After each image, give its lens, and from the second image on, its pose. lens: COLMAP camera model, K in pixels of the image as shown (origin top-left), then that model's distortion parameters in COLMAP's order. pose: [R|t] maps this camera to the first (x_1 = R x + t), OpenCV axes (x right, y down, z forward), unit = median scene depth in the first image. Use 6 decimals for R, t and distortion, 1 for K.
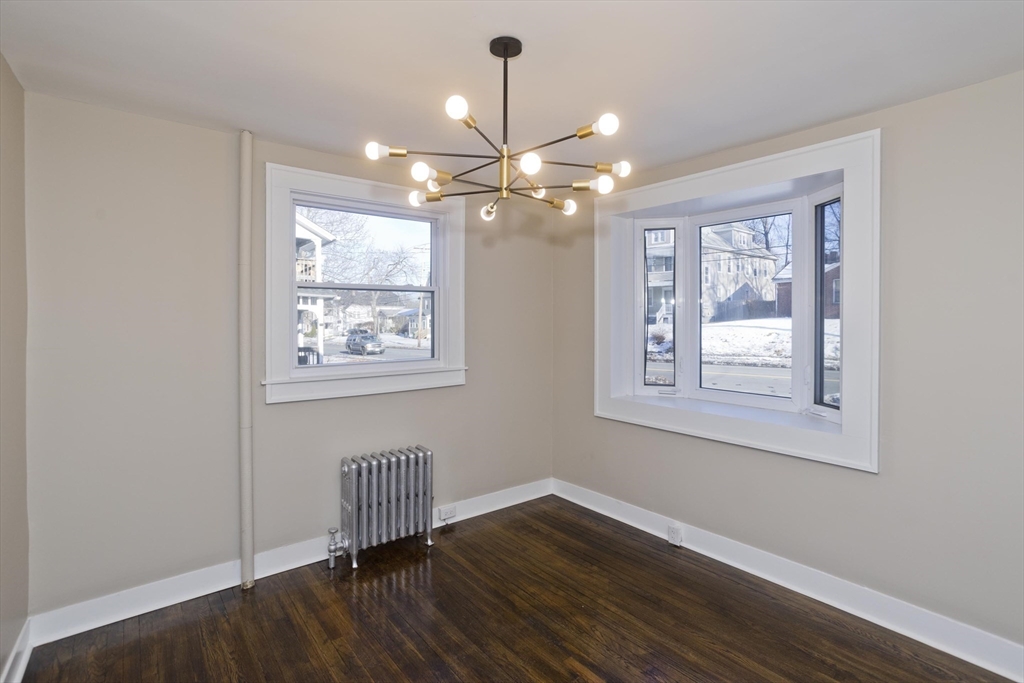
lens RADIAL K [[493.0, 0, 515.7], [0, 493.0, 332.0], [0, 0, 1]] dist [-0.048095, 0.026884]
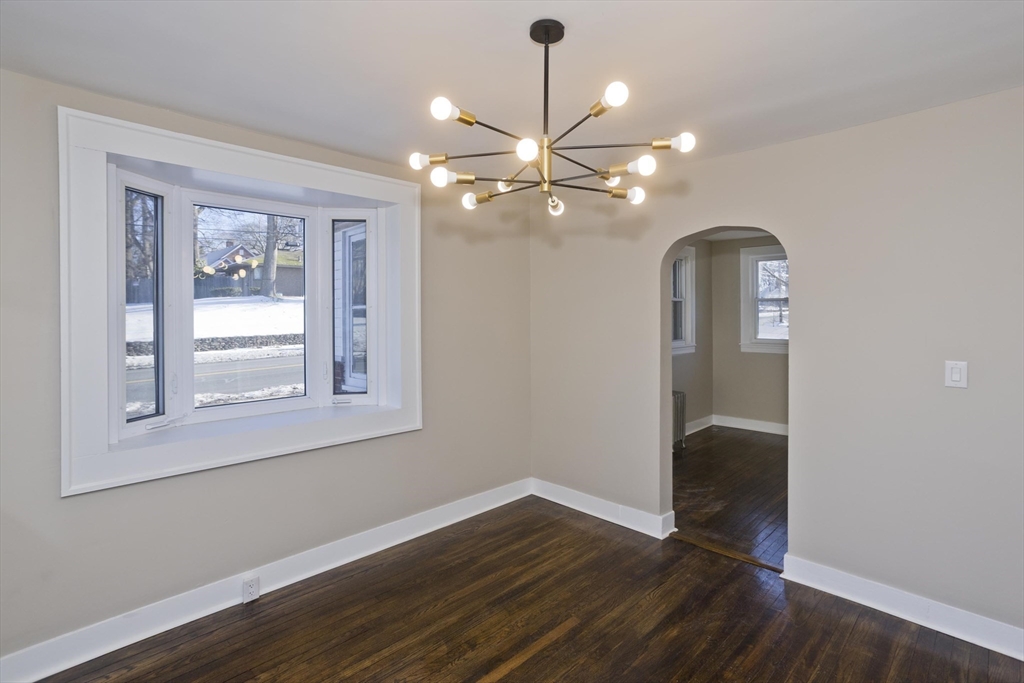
lens RADIAL K [[500.6, 0, 512.3], [0, 500.6, 326.0], [0, 0, 1]] dist [-0.014665, 0.000688]
pose [[-0.116081, -0.016068, 0.993110, -0.686713], [0.030782, 0.999331, 0.019767, -0.026897], [-0.992763, 0.032865, -0.115508, 0.840927]]
